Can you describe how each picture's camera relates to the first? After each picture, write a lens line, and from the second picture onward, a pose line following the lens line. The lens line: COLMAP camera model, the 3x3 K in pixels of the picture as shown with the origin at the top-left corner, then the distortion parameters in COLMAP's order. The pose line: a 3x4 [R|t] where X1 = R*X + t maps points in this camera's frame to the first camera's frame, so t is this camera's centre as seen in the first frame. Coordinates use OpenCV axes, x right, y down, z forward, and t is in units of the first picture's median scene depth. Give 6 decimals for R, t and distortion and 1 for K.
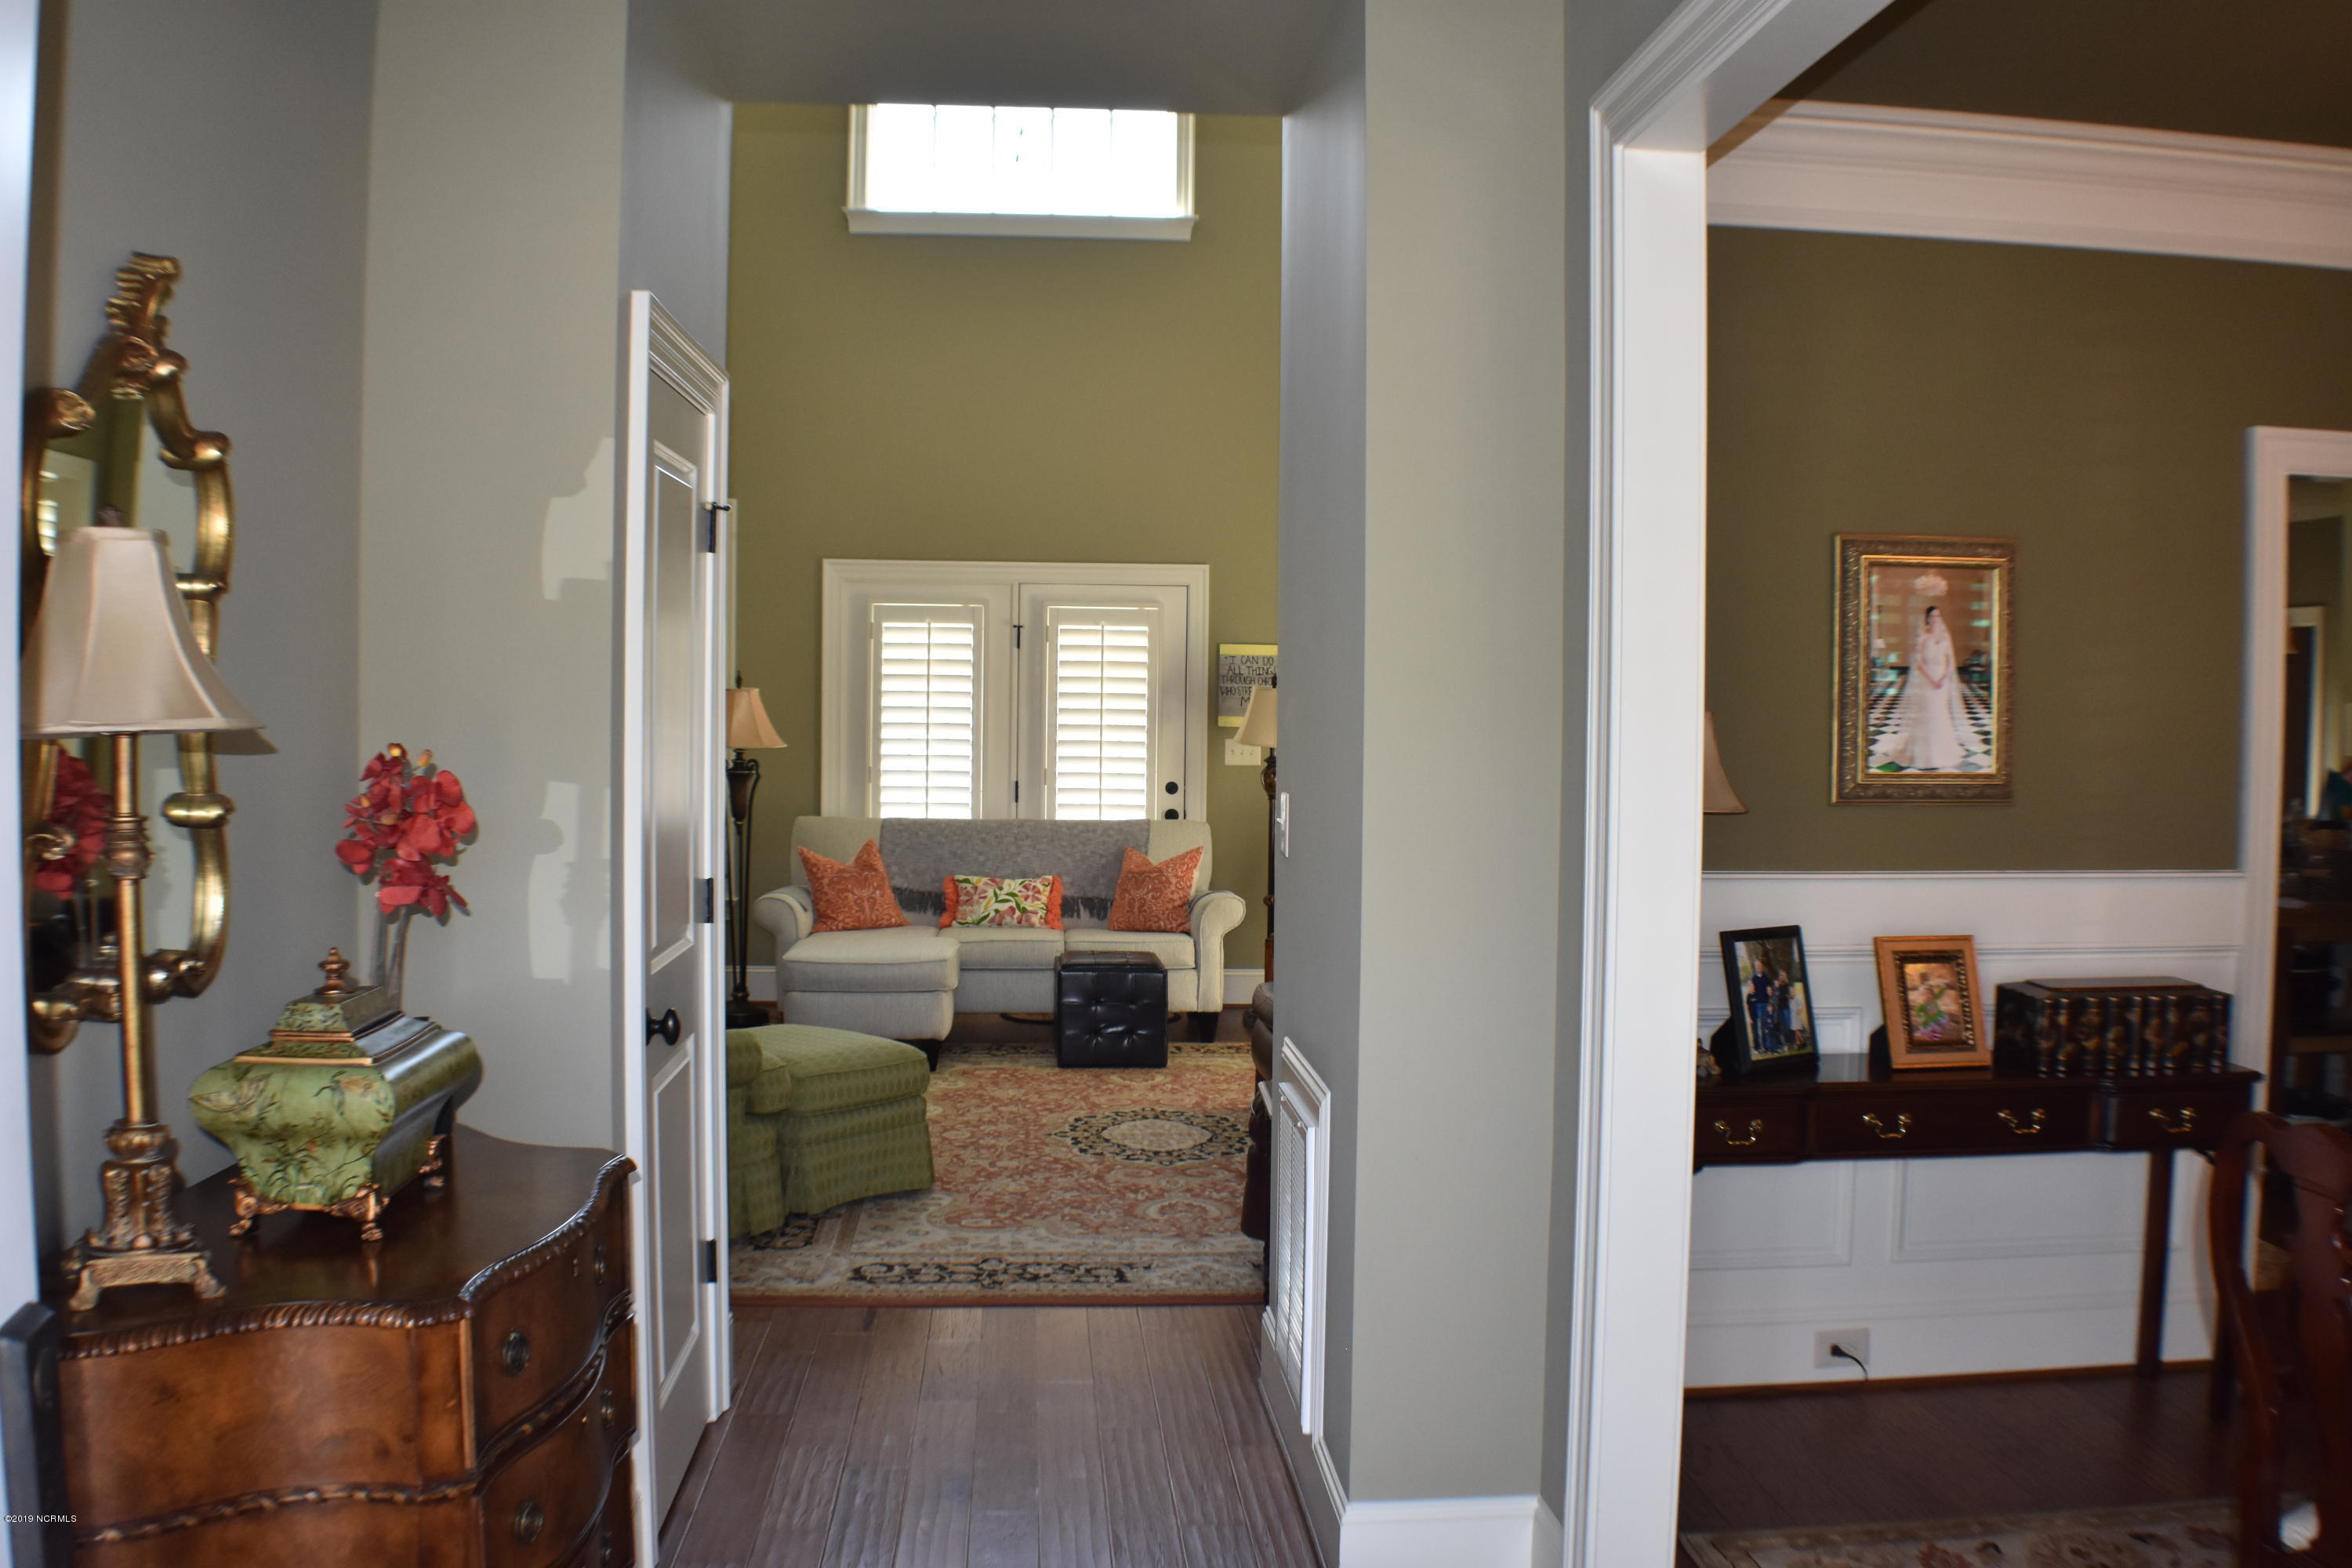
lens RADIAL K [[2196.8, 0, 1176.0], [0, 2196.8, 784.0], [0, 0, 1]] dist [-0.000713, 0.000721]
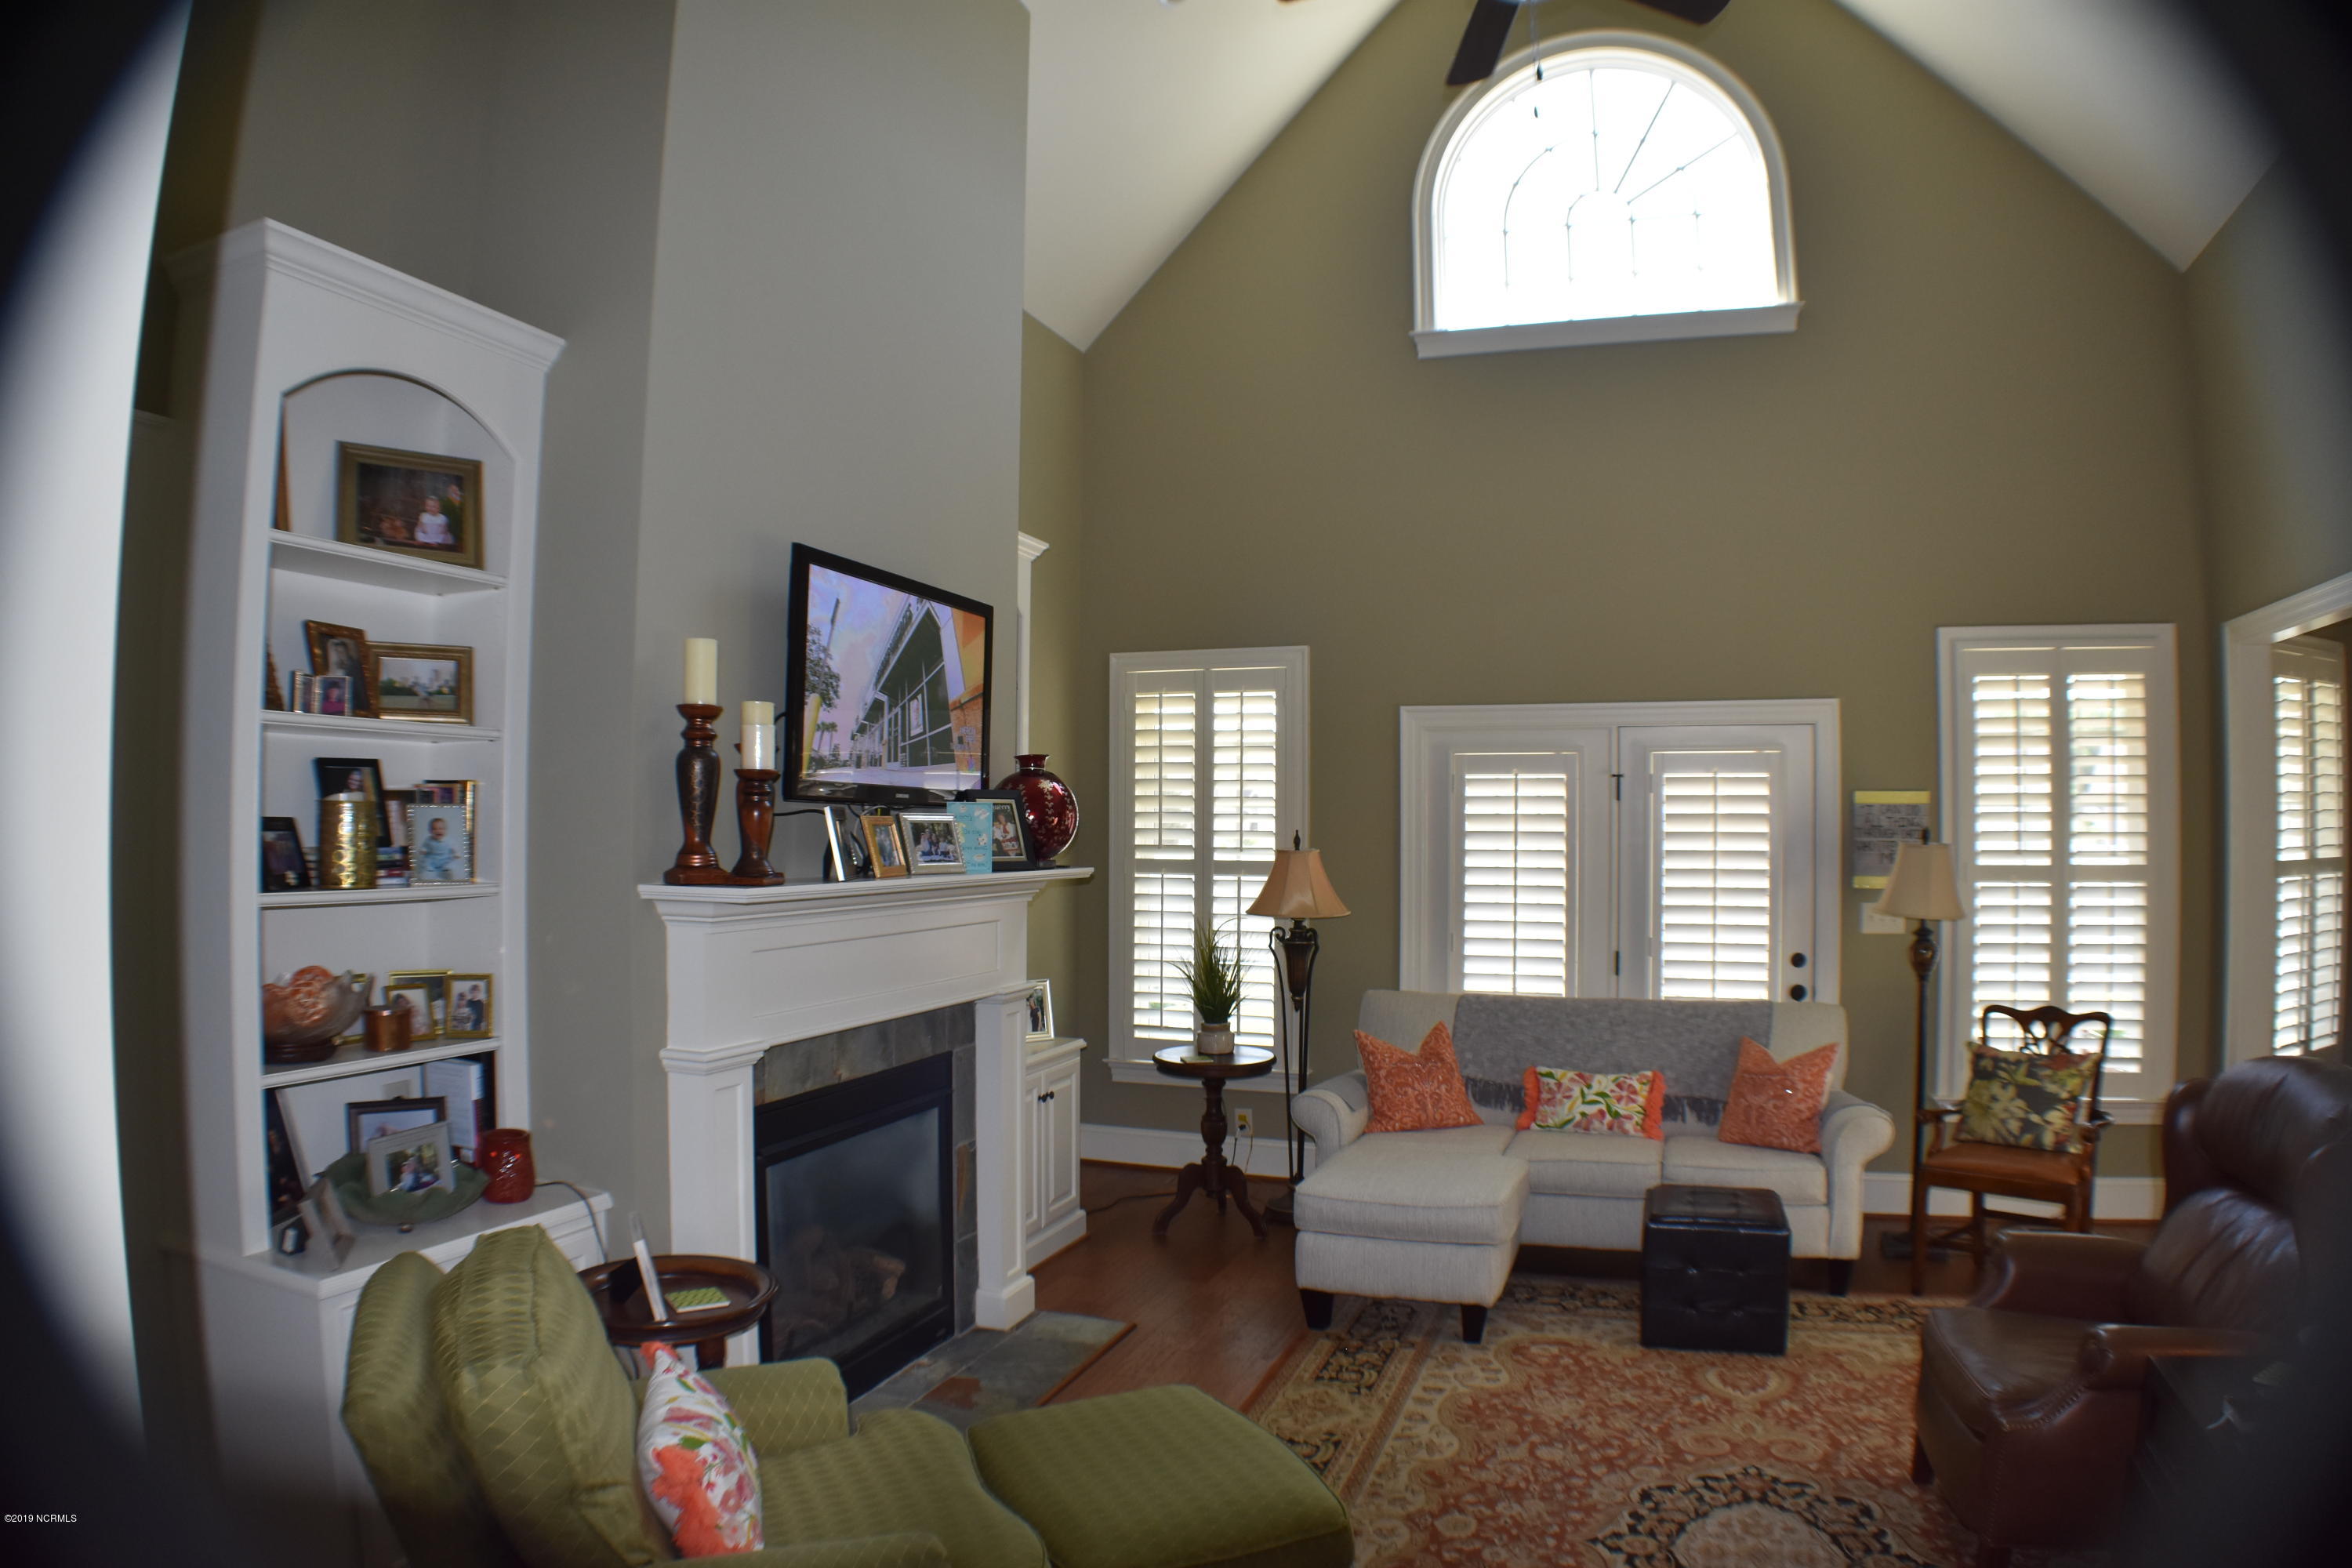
lens RADIAL K [[1493.7, 0, 1176.0], [0, 1493.7, 784.0], [0, 0, 1]] dist [-0.200346, 0.034471]
pose [[0.919490, -0.019990, -0.392605, -0.004122], [-0.010960, 0.997015, -0.076433, -0.022496], [0.392960, 0.074582, 0.916526, 0.408891]]
